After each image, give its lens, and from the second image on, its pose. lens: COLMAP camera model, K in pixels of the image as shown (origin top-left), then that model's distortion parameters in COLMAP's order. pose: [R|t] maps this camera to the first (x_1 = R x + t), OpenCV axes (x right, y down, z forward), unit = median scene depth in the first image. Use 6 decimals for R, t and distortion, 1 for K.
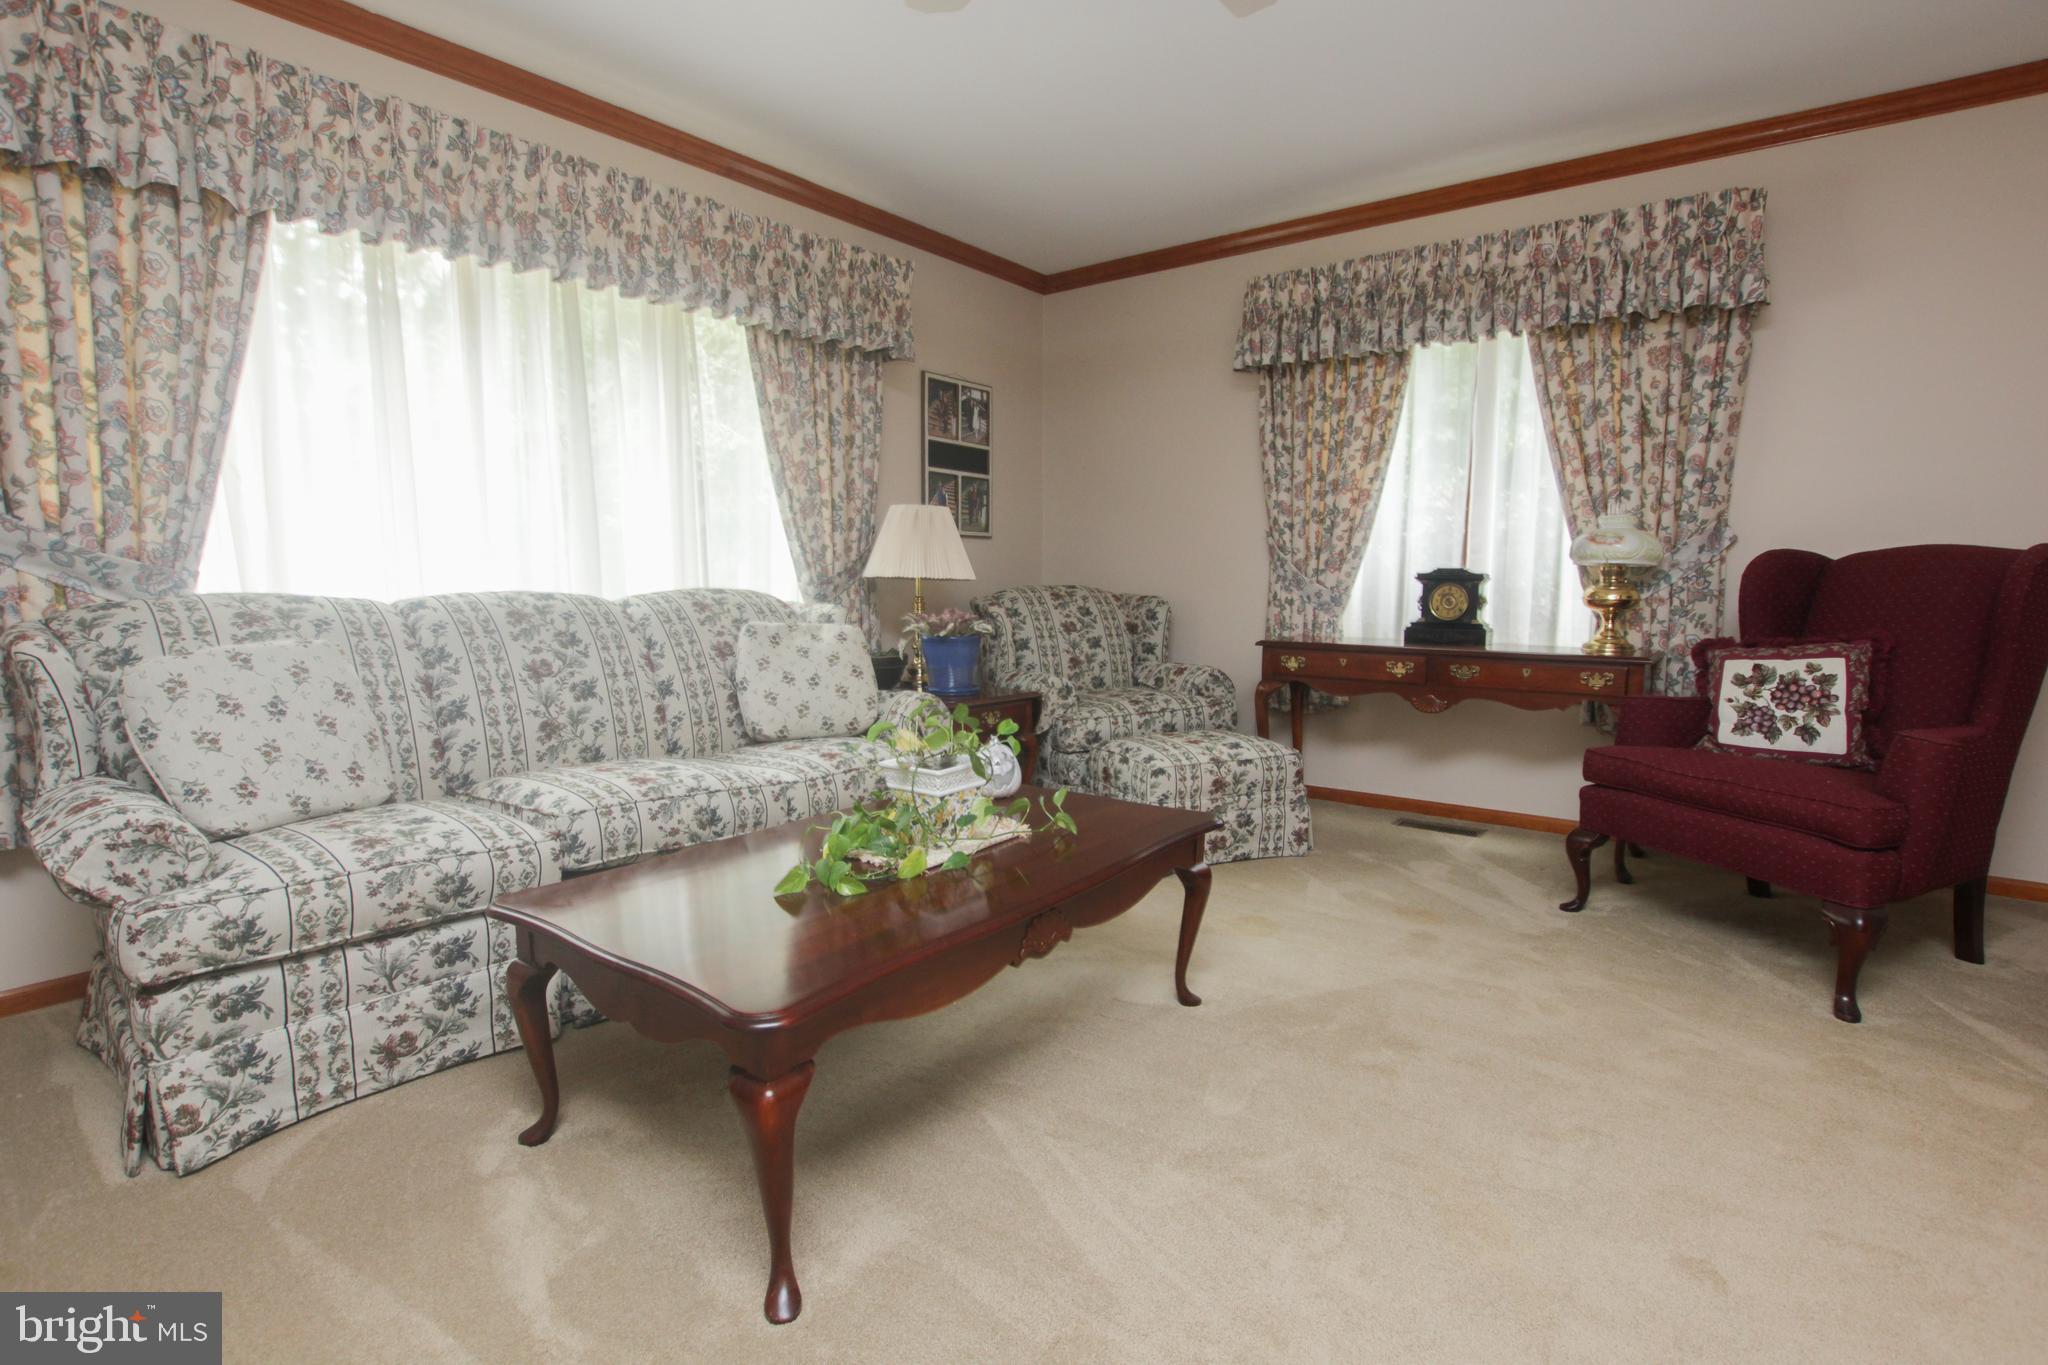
lens RADIAL K [[985.9, 0, 1024.0], [0, 985.9, 682.5], [0, 0, 1]] dist [-0.027633, 0.001054]
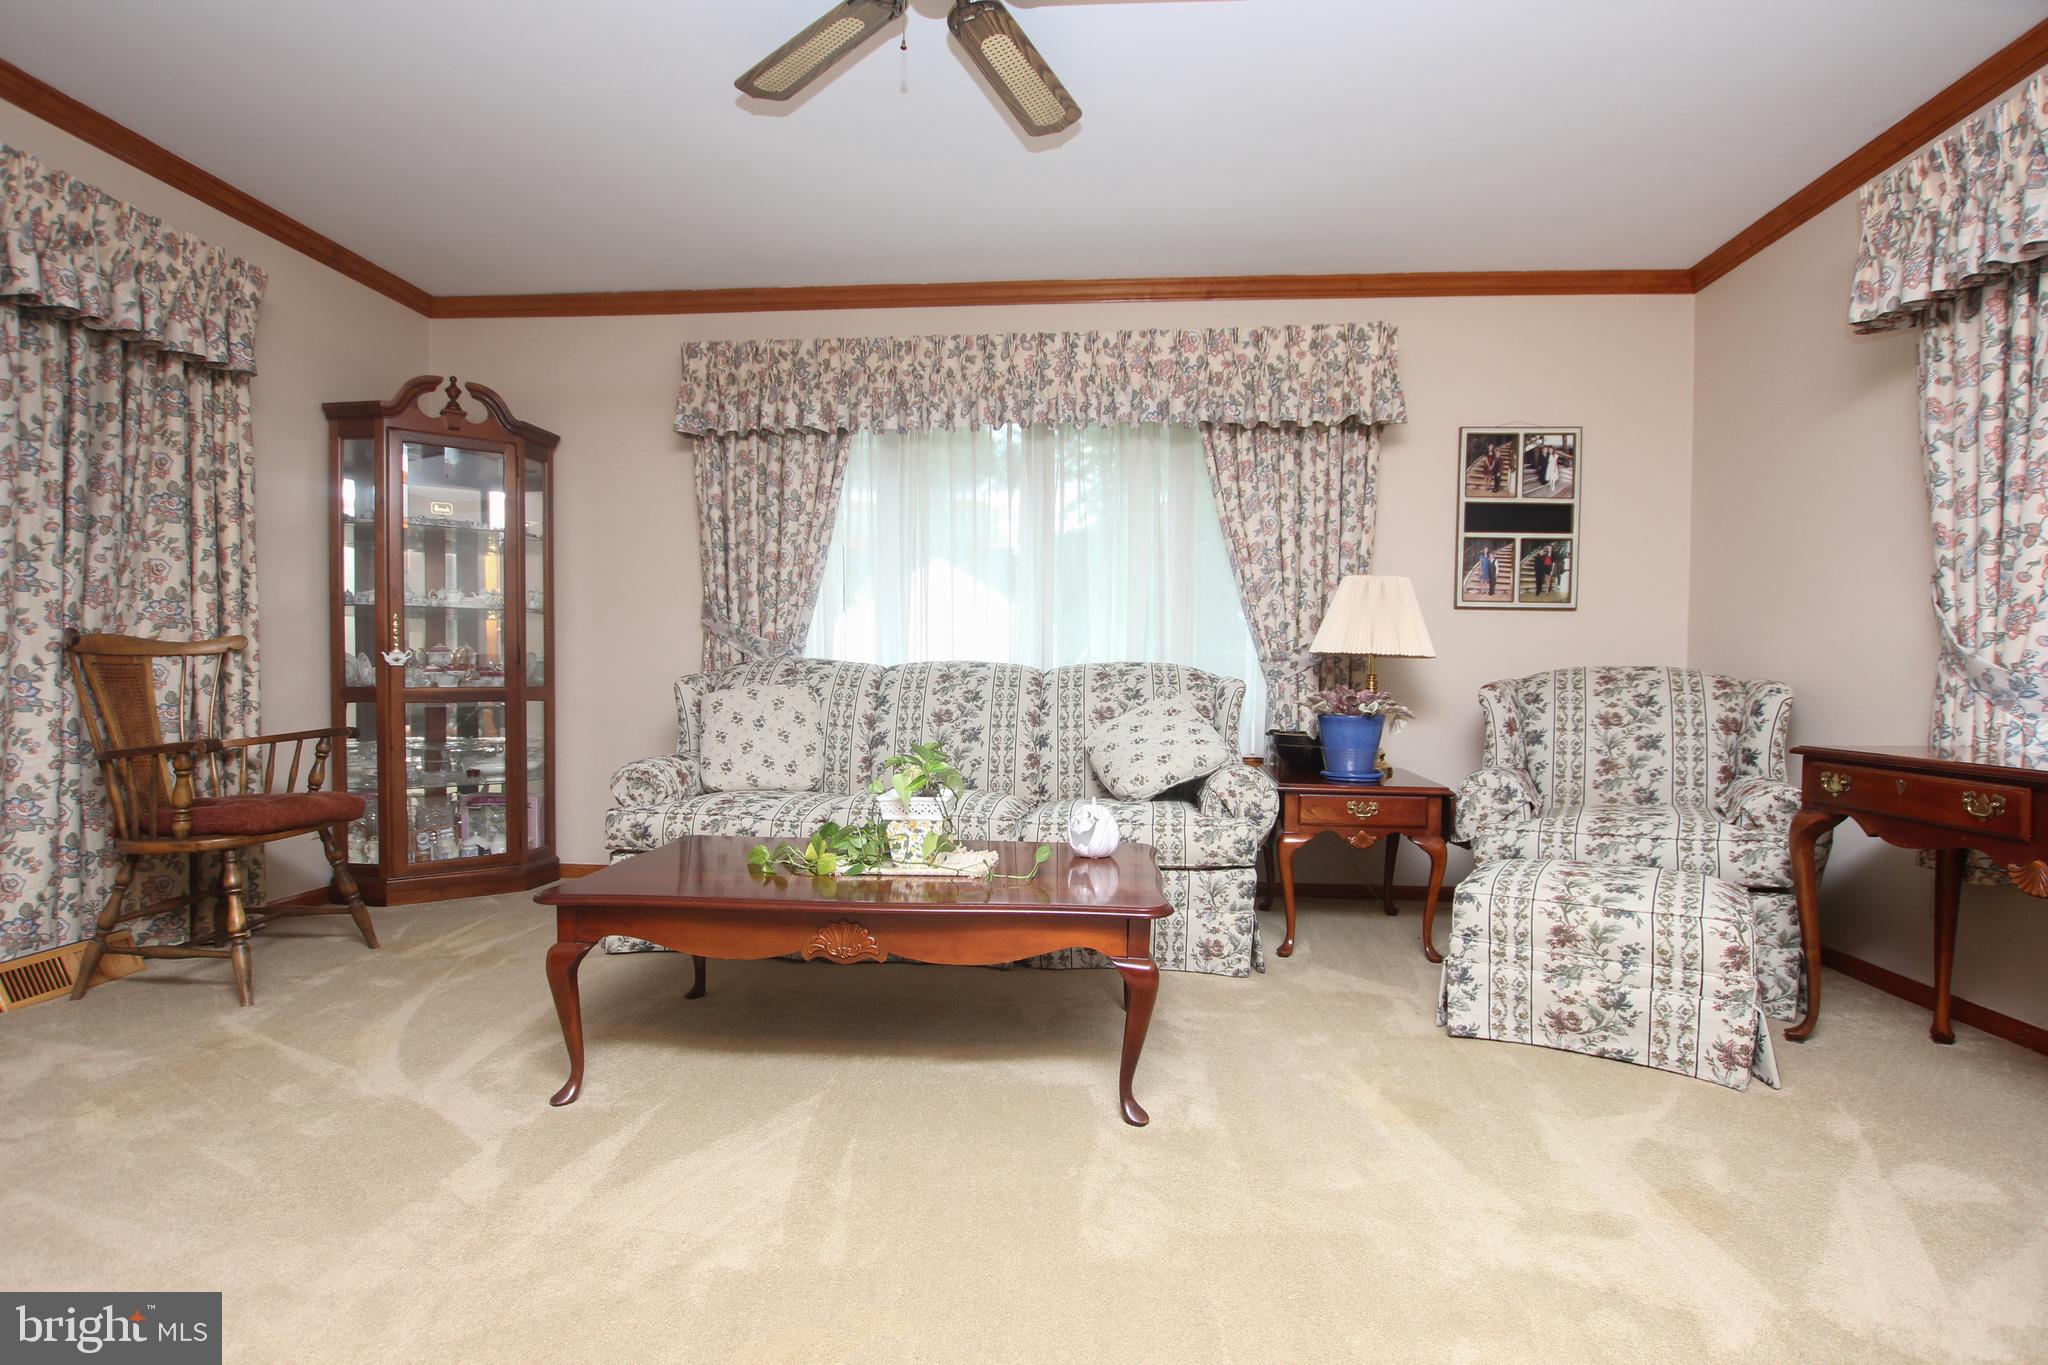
lens RADIAL K [[985.9, 0, 1024.0], [0, 985.9, 682.5], [0, 0, 1]] dist [-0.027633, 0.001054]
pose [[0.541613, 0.012829, -0.840530, 0.535198], [-0.099853, 0.993786, -0.049174, -0.003003], [0.834676, 0.110563, 0.539529, 0.261483]]
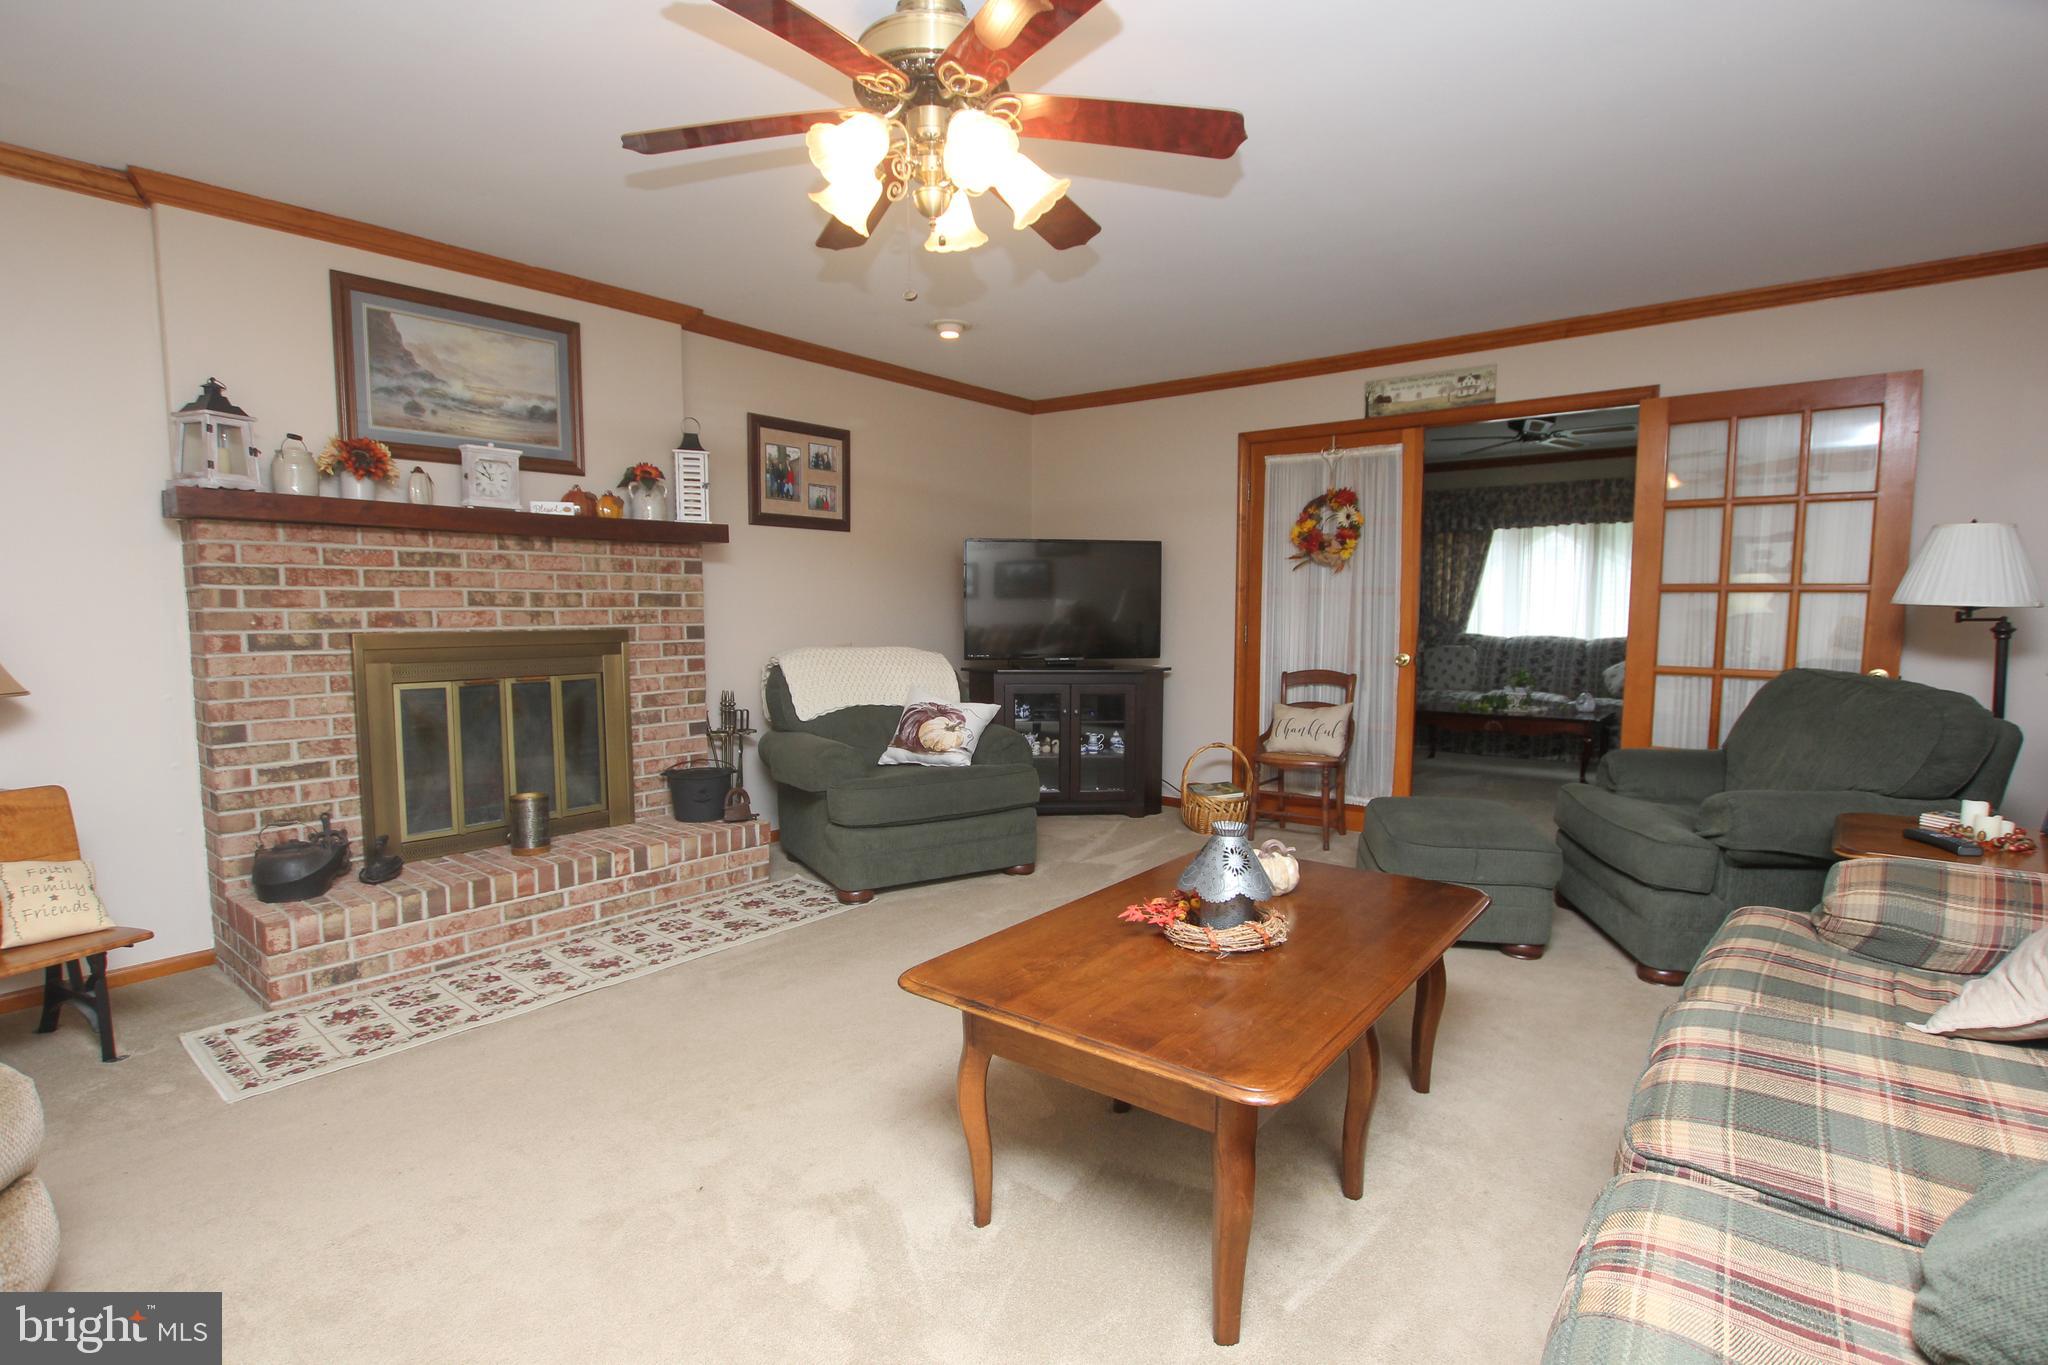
lens RADIAL K [[991.0, 0, 1041.0], [0, 991.0, 695.2], [0, 0, 1]] dist [-0.028734, 0.000503]
pose [[-0.006593, 0.095355, -0.995422, 1.967626], [-0.108979, 0.989446, 0.095504, -0.025024], [0.994022, 0.109110, 0.003868, -0.414826]]
